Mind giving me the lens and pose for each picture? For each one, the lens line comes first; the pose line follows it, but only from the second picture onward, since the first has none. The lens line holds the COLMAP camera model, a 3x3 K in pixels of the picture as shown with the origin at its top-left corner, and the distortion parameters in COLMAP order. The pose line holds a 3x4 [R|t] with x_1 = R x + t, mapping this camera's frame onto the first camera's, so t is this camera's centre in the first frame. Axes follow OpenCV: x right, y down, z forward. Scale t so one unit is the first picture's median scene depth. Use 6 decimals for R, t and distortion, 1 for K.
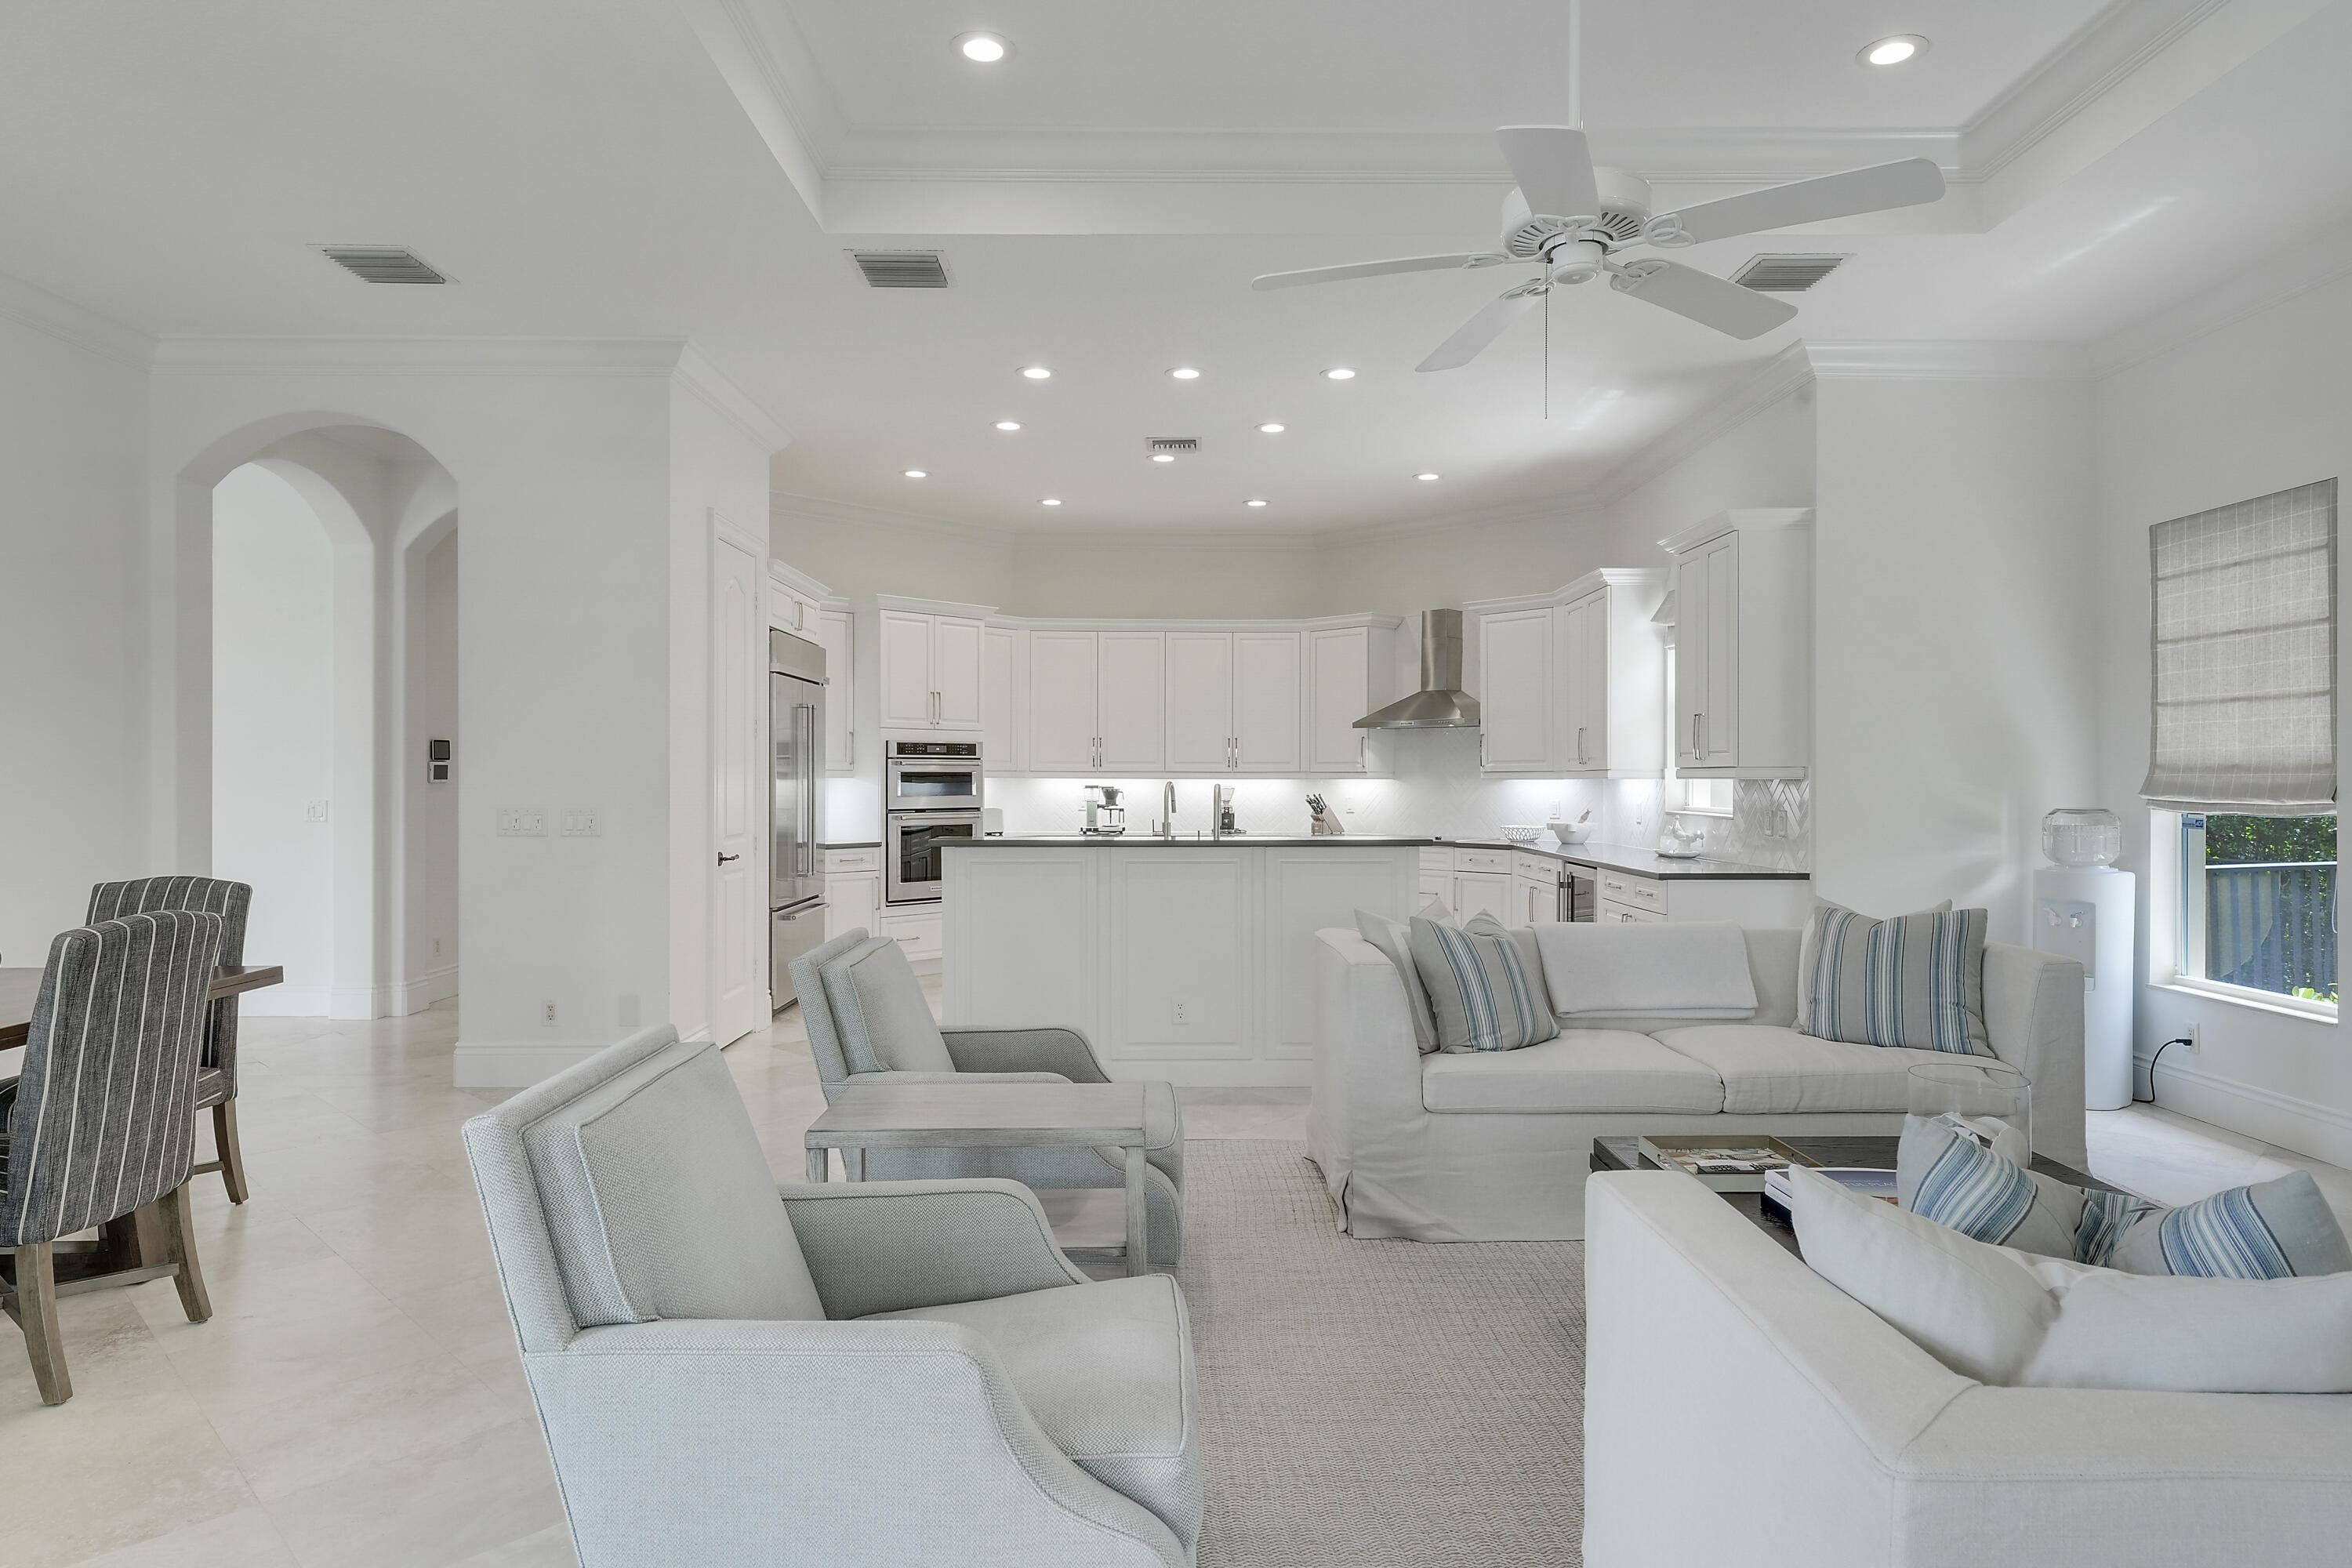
lens RADIAL K [[1358.4, 0, 1169.5], [0, 1358.4, 776.0], [0, 0, 1]] dist [0.004814, -0.001528]
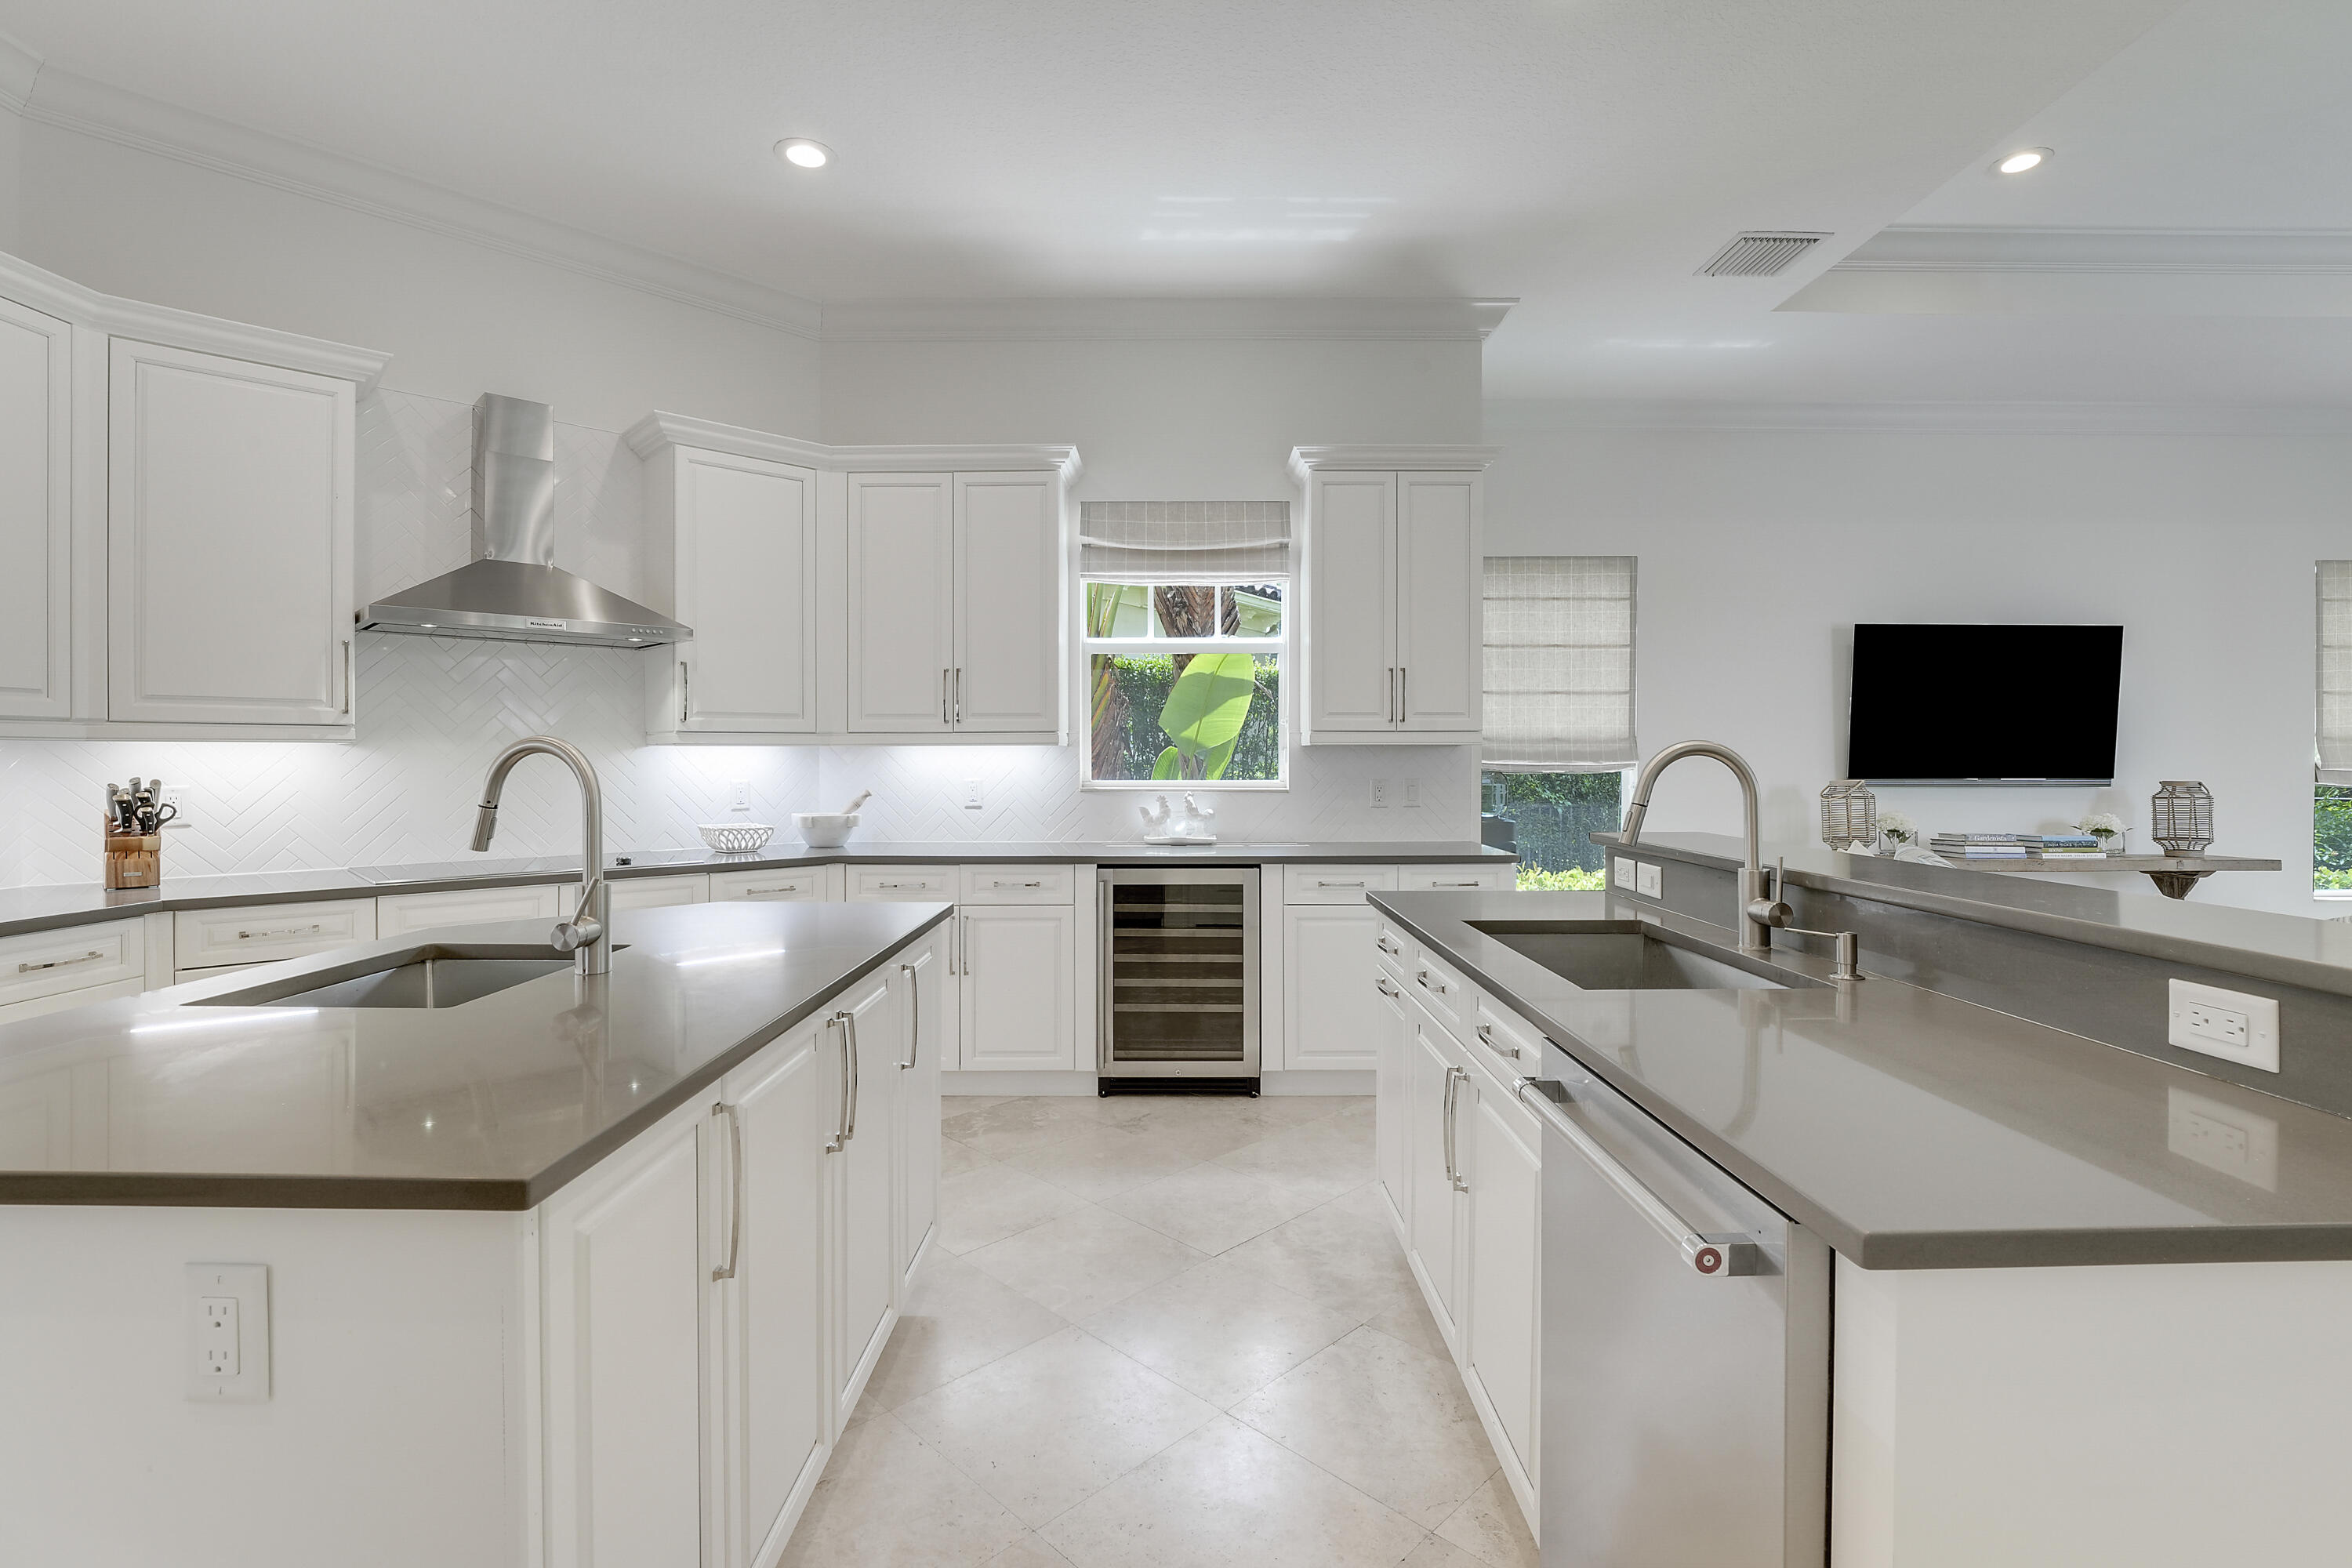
lens RADIAL K [[1052.1, 0, 1153.6], [0, 1052.1, 772.0], [0, 0, 1]] dist [-0.023746, -0.000198]
pose [[0.019344, -0.013049, 0.999728, -0.288397], [-0.000971, 0.999914, 0.013070, 0.011797], [-0.999812, -0.001224, 0.019330, 1.208393]]
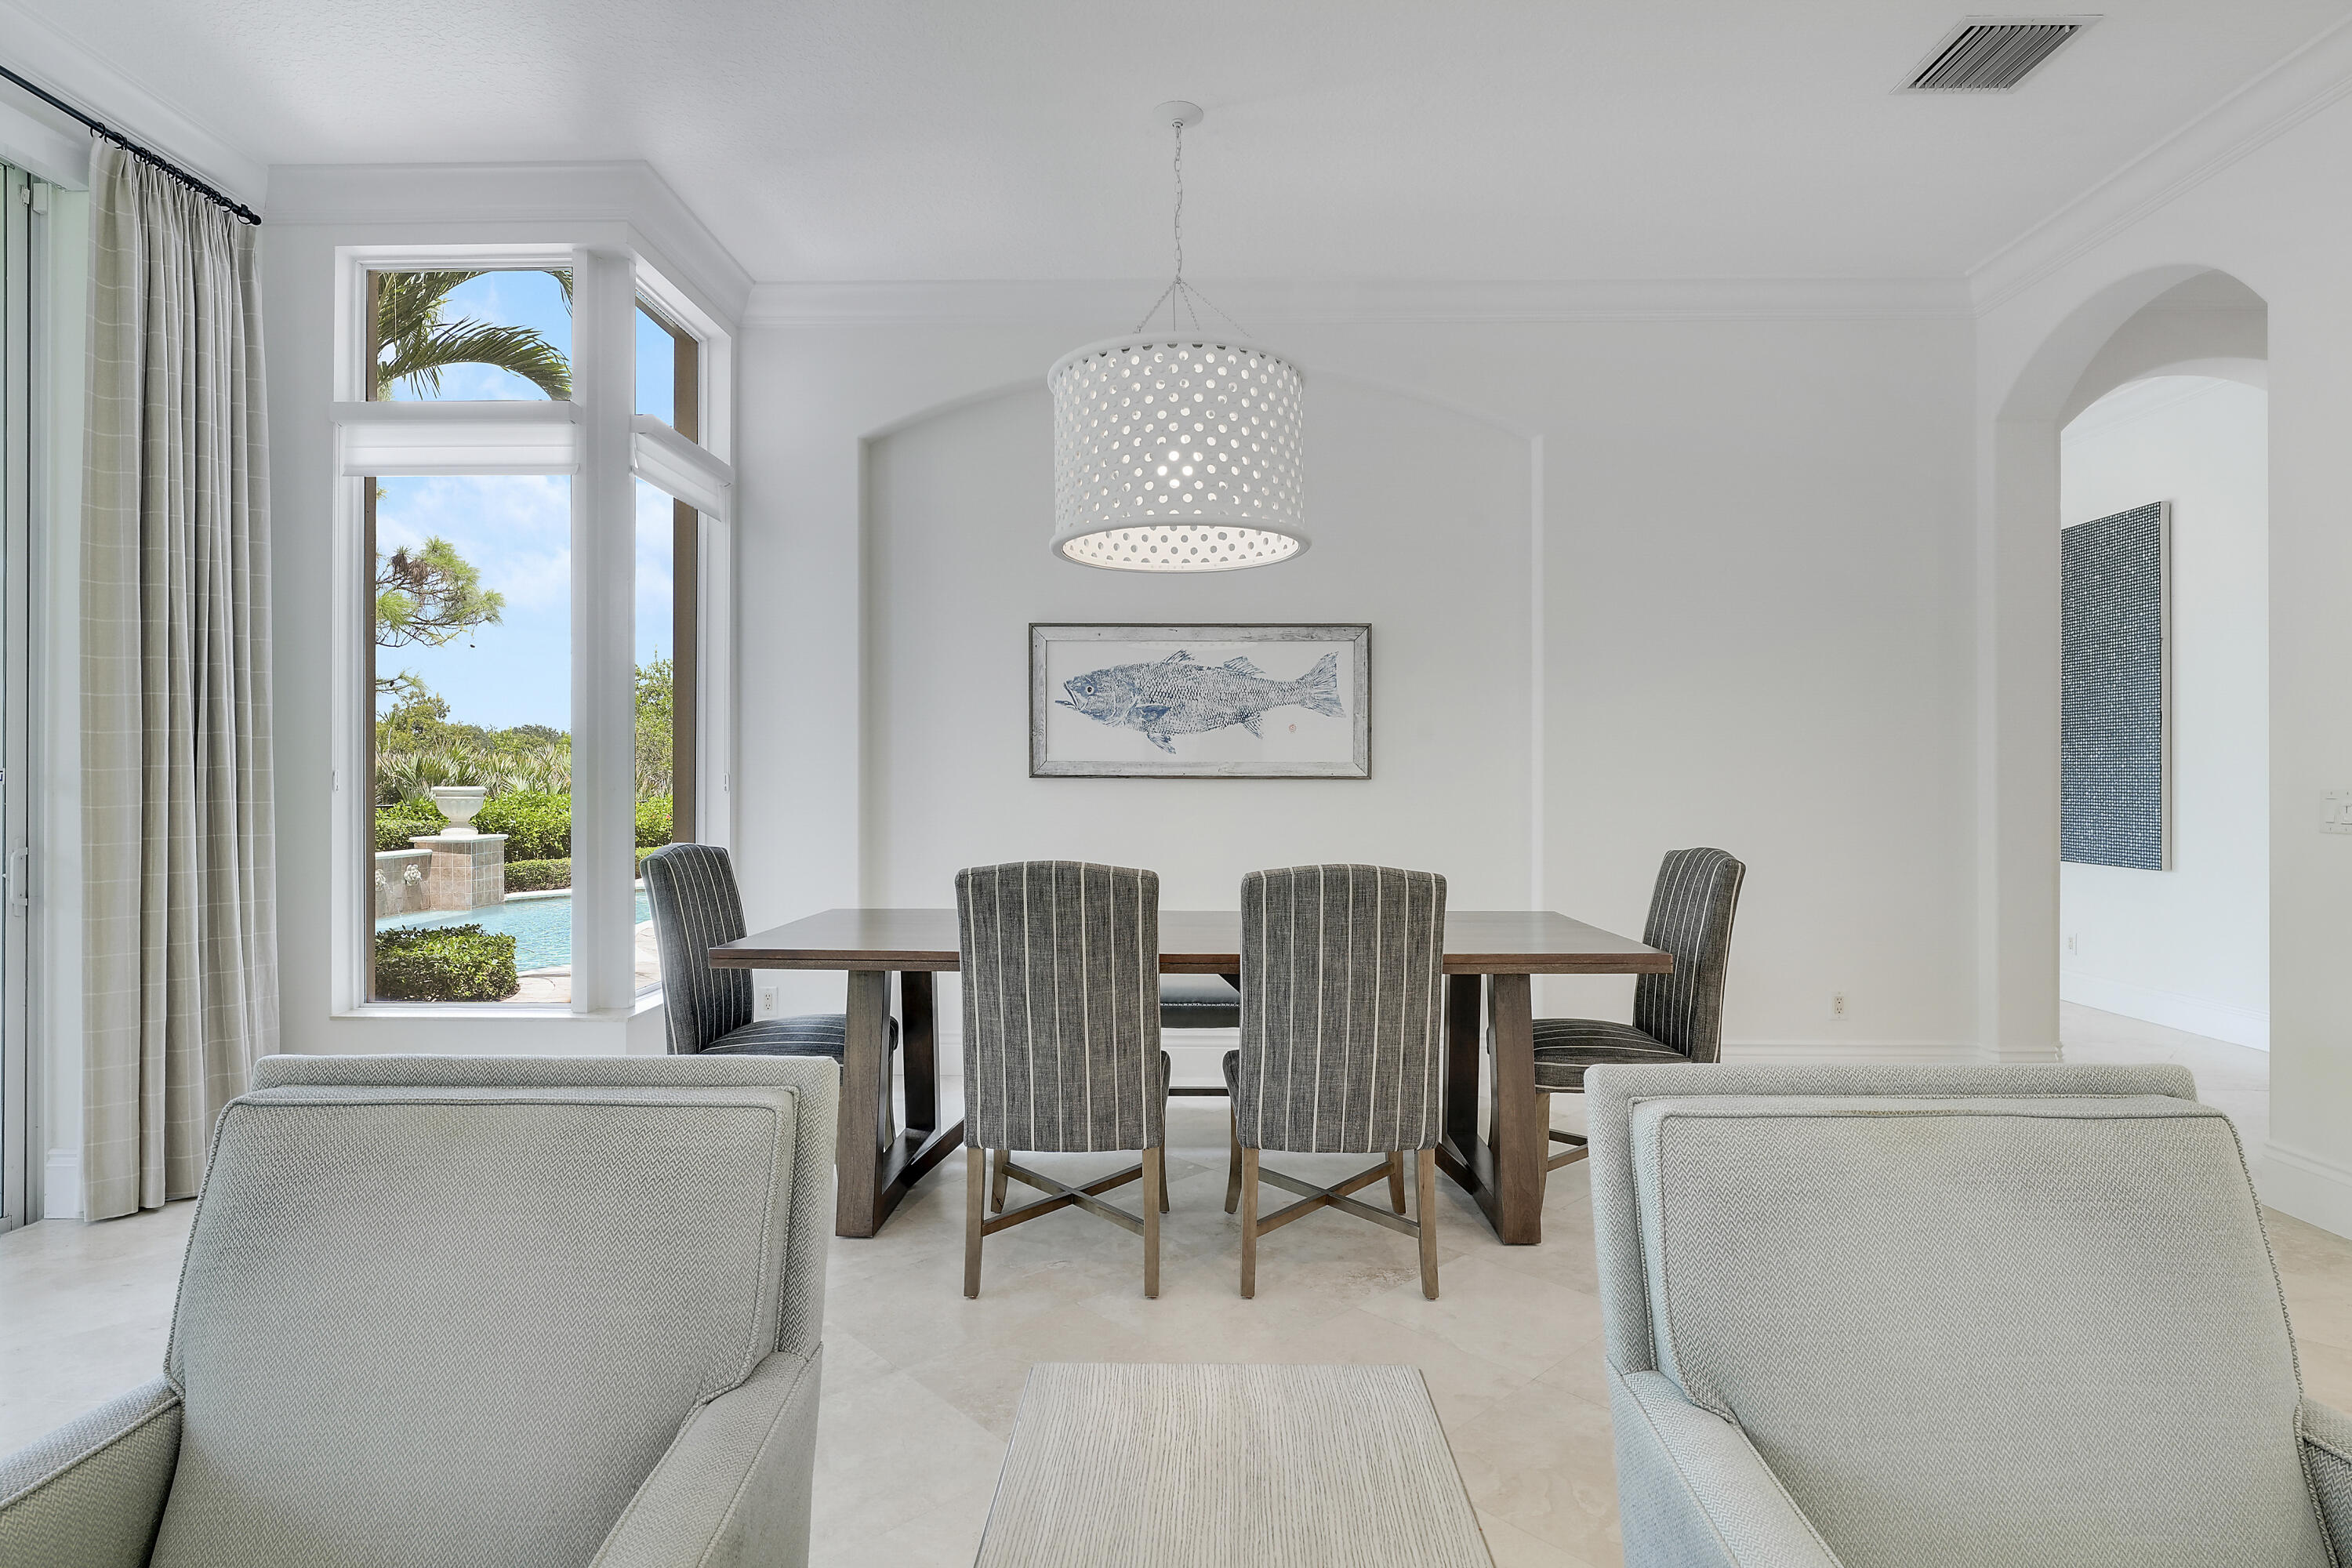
lens RADIAL K [[1212.2, 0, 1176.0], [0, 1212.2, 784.0], [0, 0, 1]] dist [-0.010732, -0.000359]
pose [[-0.029302, 0.000962, -0.999570, 0.083689], [0.000504, 0.999999, 0.000947, 0.021097], [0.999570, -0.000476, -0.029302, 0.480778]]
